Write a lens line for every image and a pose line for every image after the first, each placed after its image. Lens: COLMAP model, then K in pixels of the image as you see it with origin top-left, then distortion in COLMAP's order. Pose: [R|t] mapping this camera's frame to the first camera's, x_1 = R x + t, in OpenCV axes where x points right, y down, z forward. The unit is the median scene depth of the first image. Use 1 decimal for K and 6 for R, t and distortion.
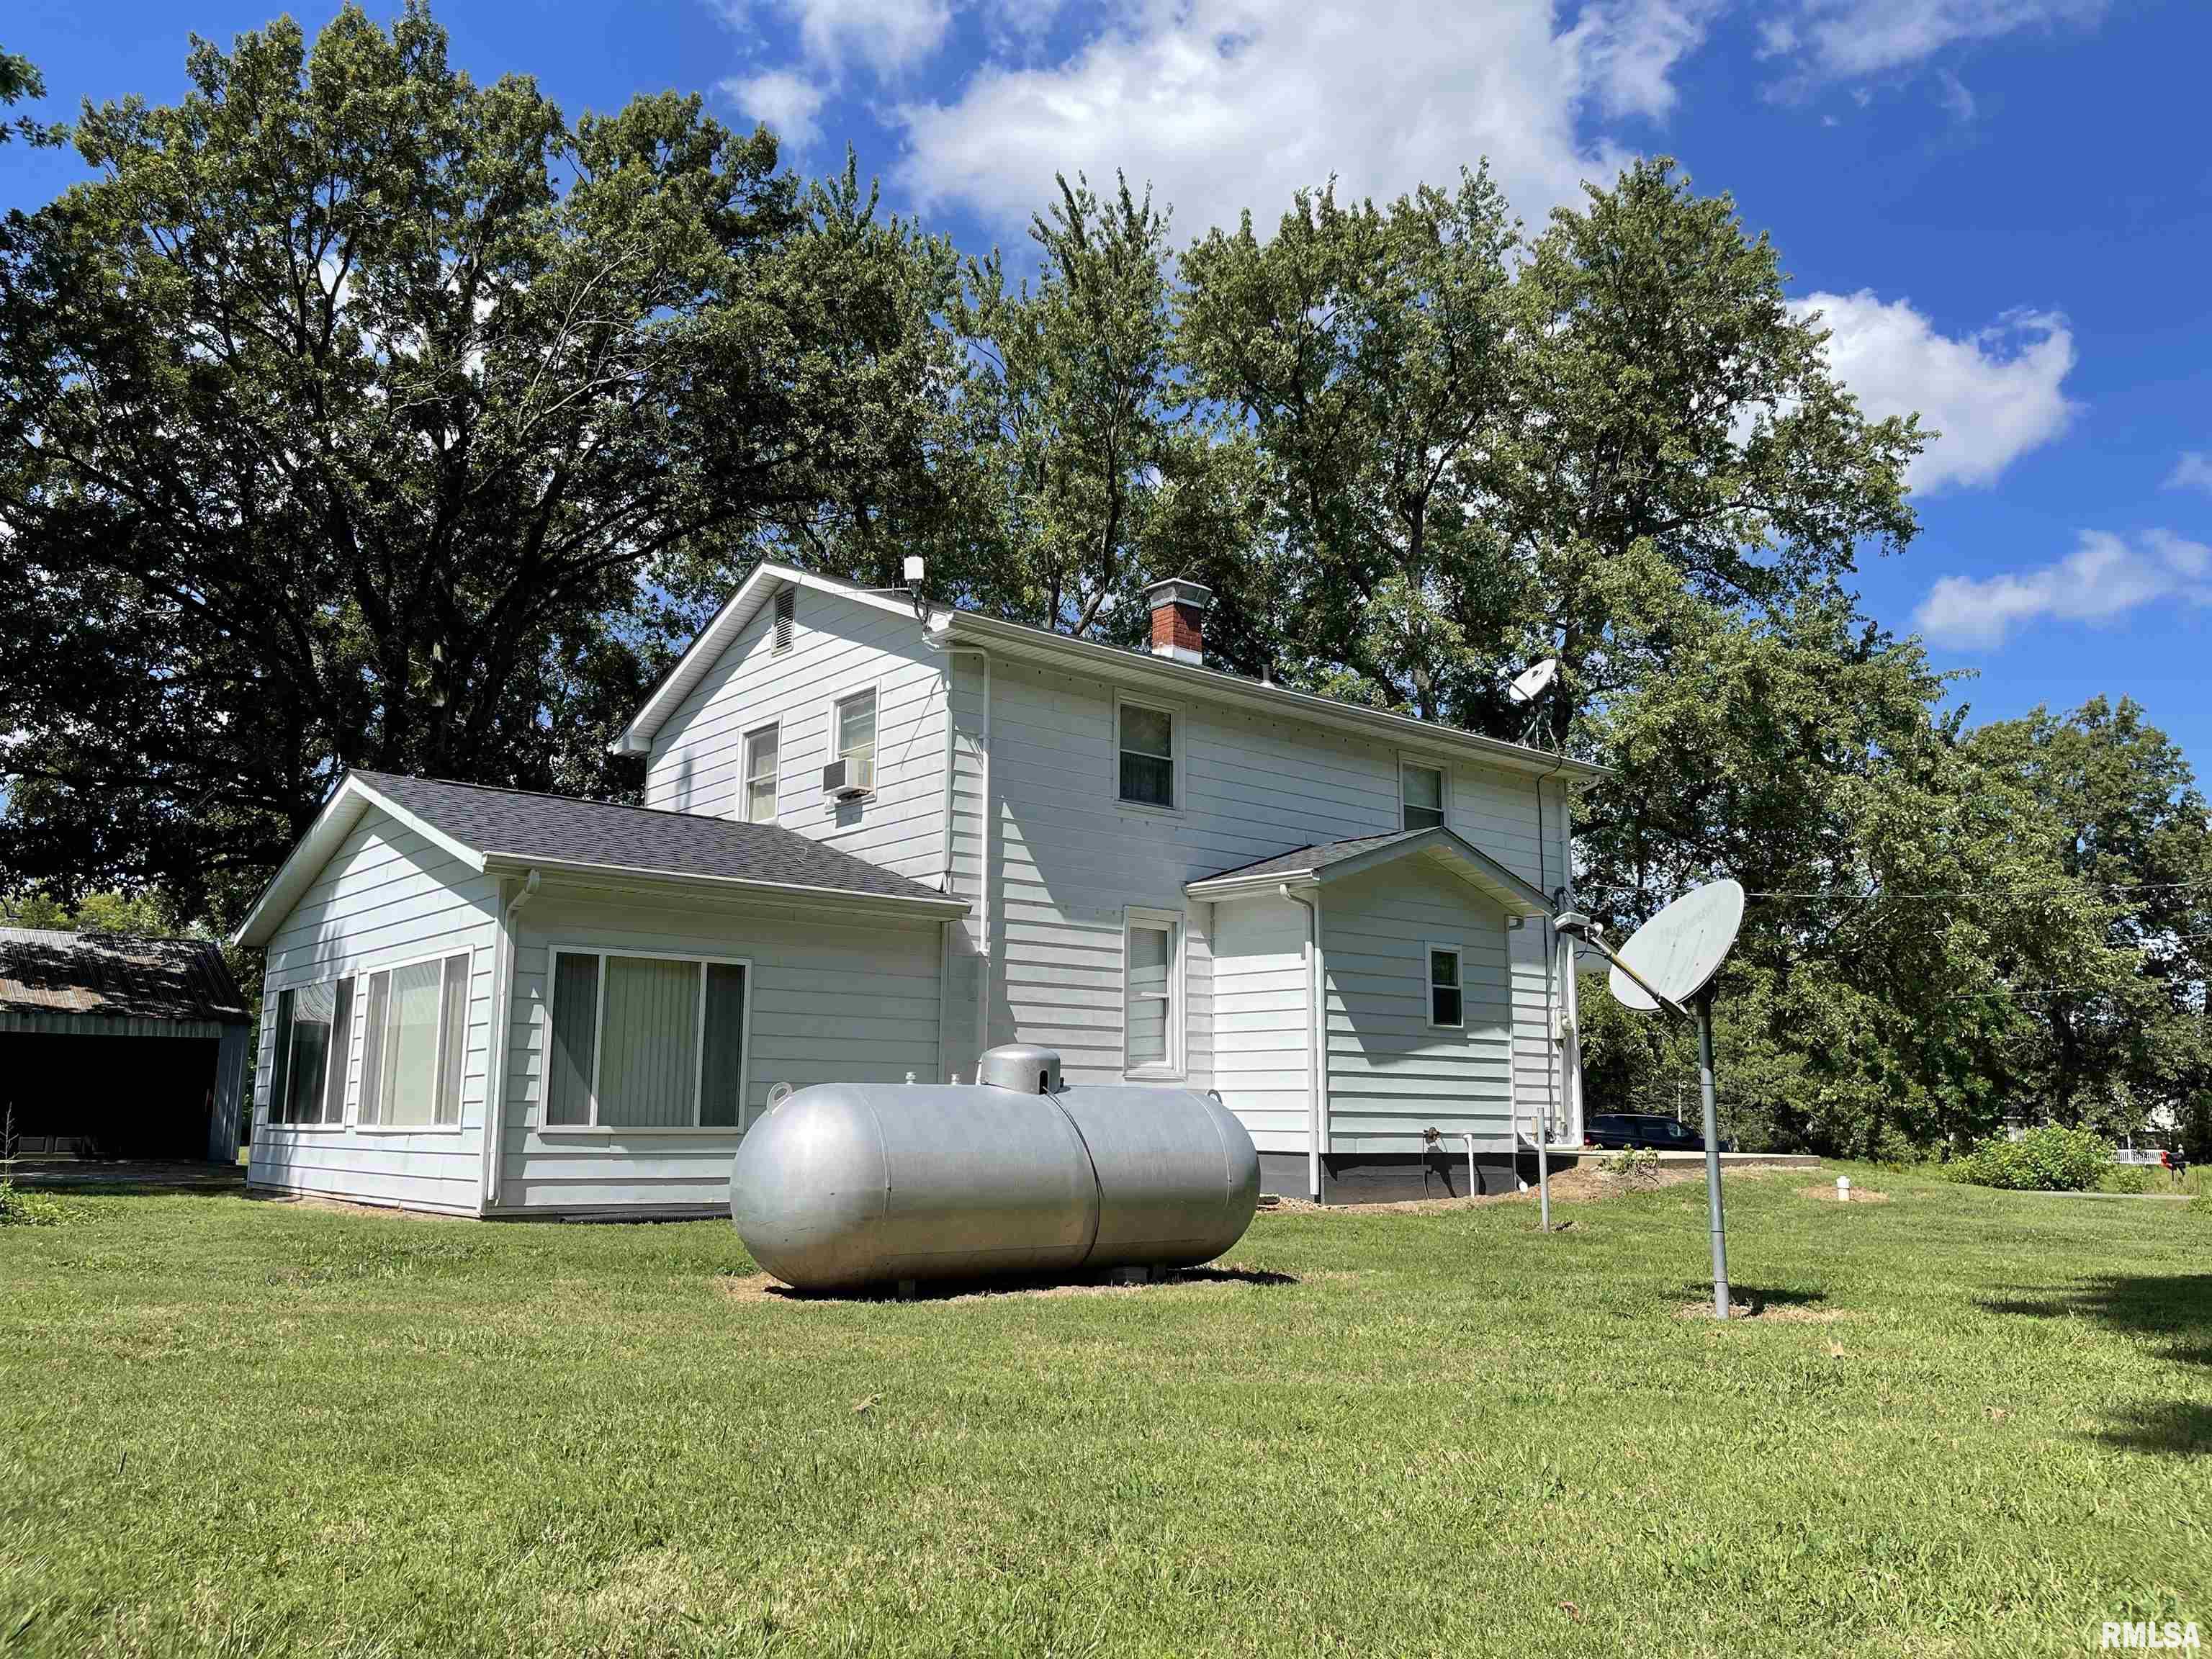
lens RADIAL K [[1666.2, 0, 1106.0], [0, 1666.2, 829.5], [0, 0, 1]] dist [0.084858, -0.107948]
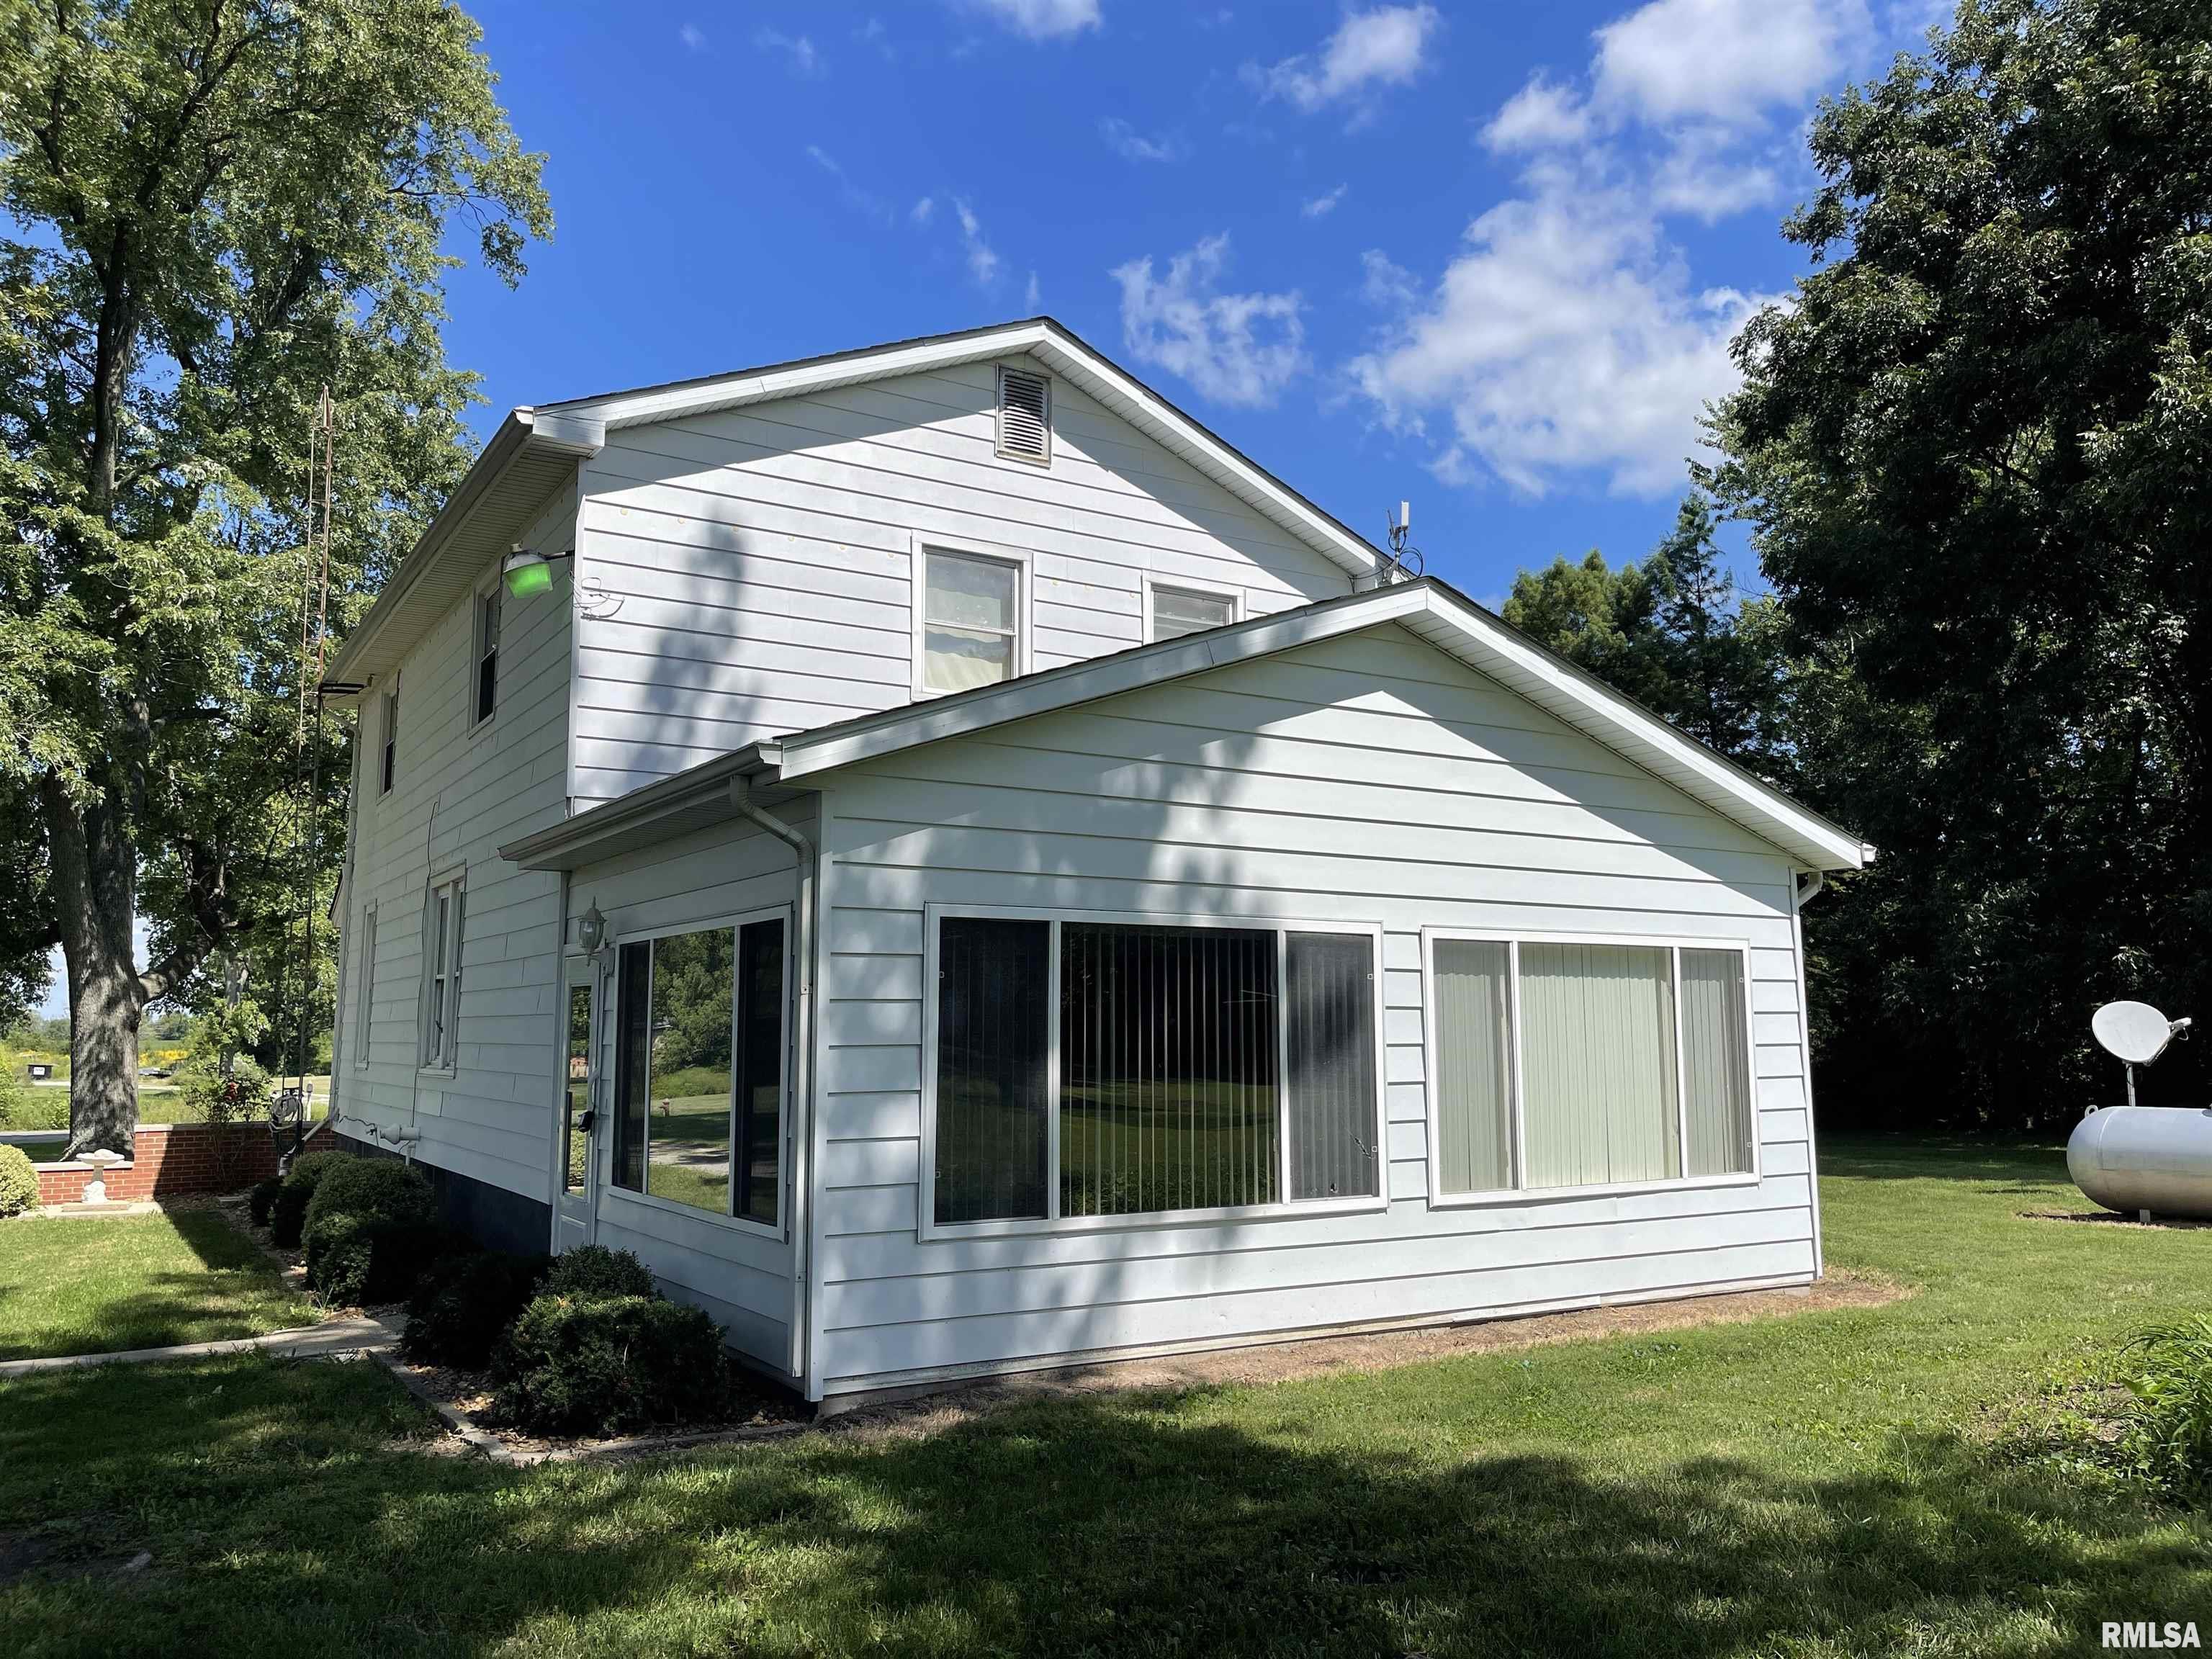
lens RADIAL K [[1666.2, 0, 1106.0], [0, 1666.2, 829.5], [0, 0, 1]] dist [0.084858, -0.107948]
pose [[0.138511, 0.113028, 0.983890, -0.714496], [-0.167522, 0.981824, -0.089207, 0.082469], [-0.976090, -0.152467, 0.154928, 0.708200]]
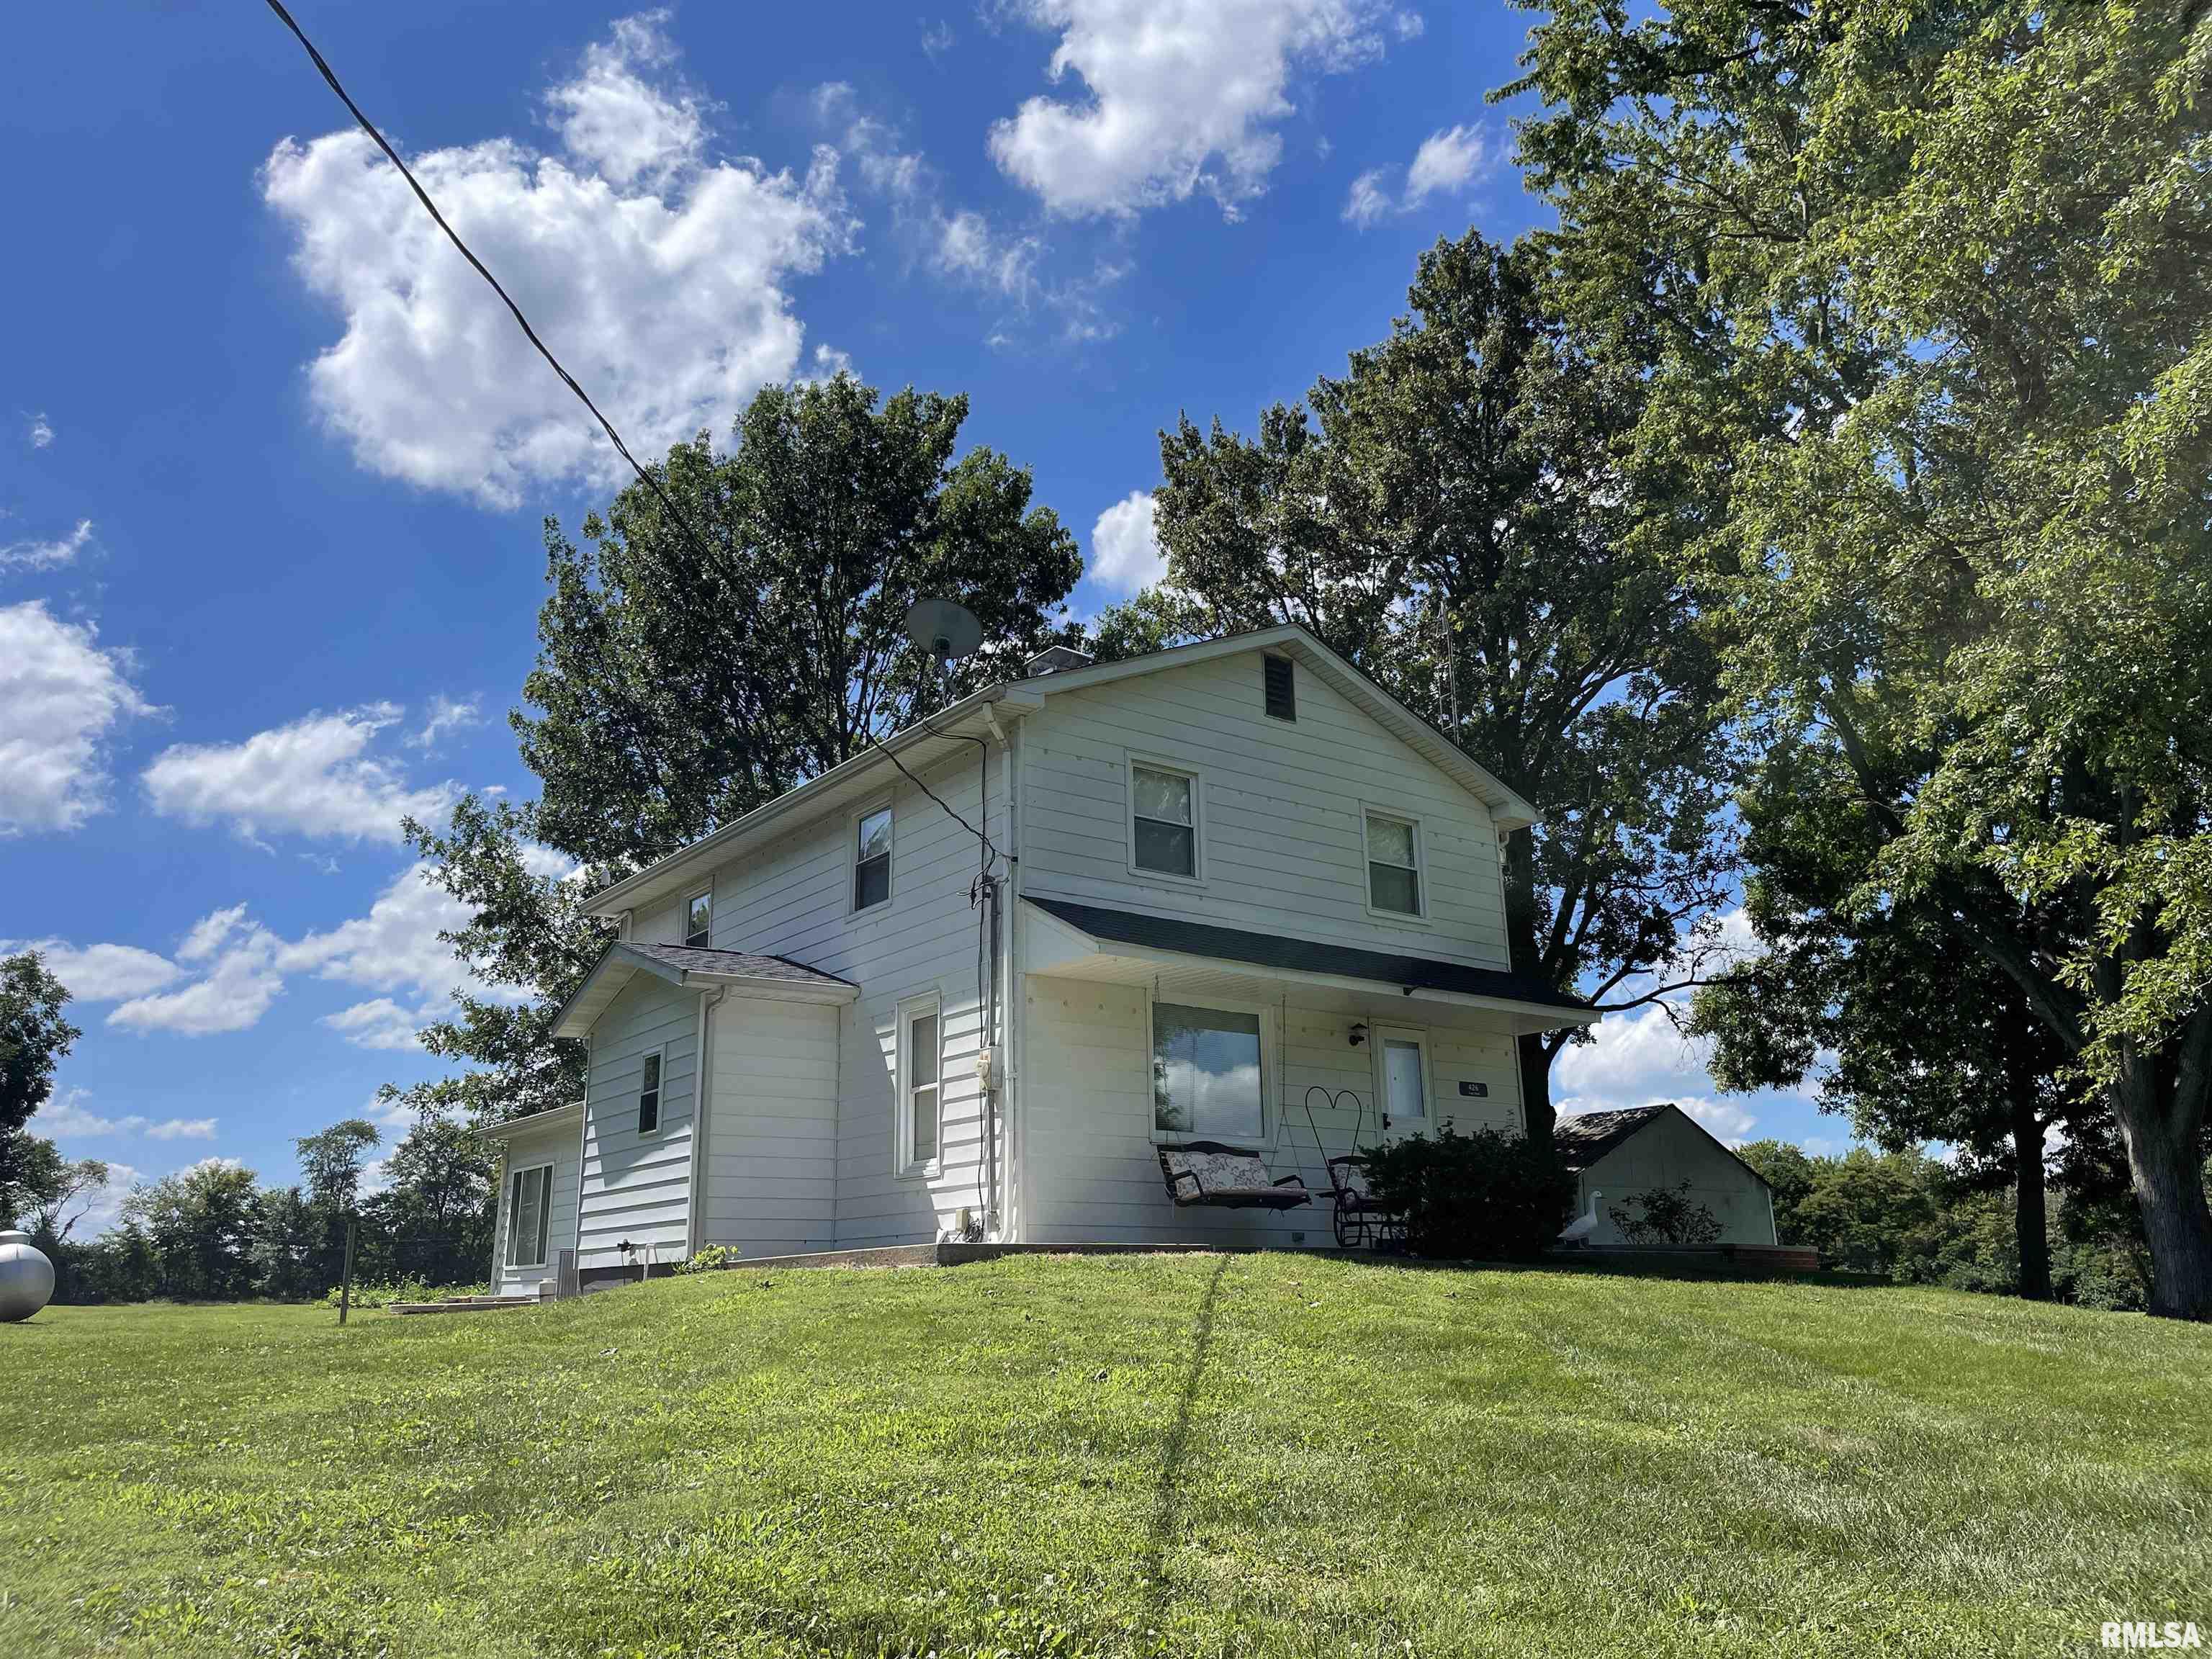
lens RADIAL K [[1666.2, 0, 1106.0], [0, 1666.2, 829.5], [0, 0, 1]] dist [0.084858, -0.107948]
pose [[-0.053538, -0.279722, -0.958587, 0.948340], [0.184849, 0.940597, -0.284796, 0.225292], [0.981308, -0.192441, 0.001348, 1.043033]]
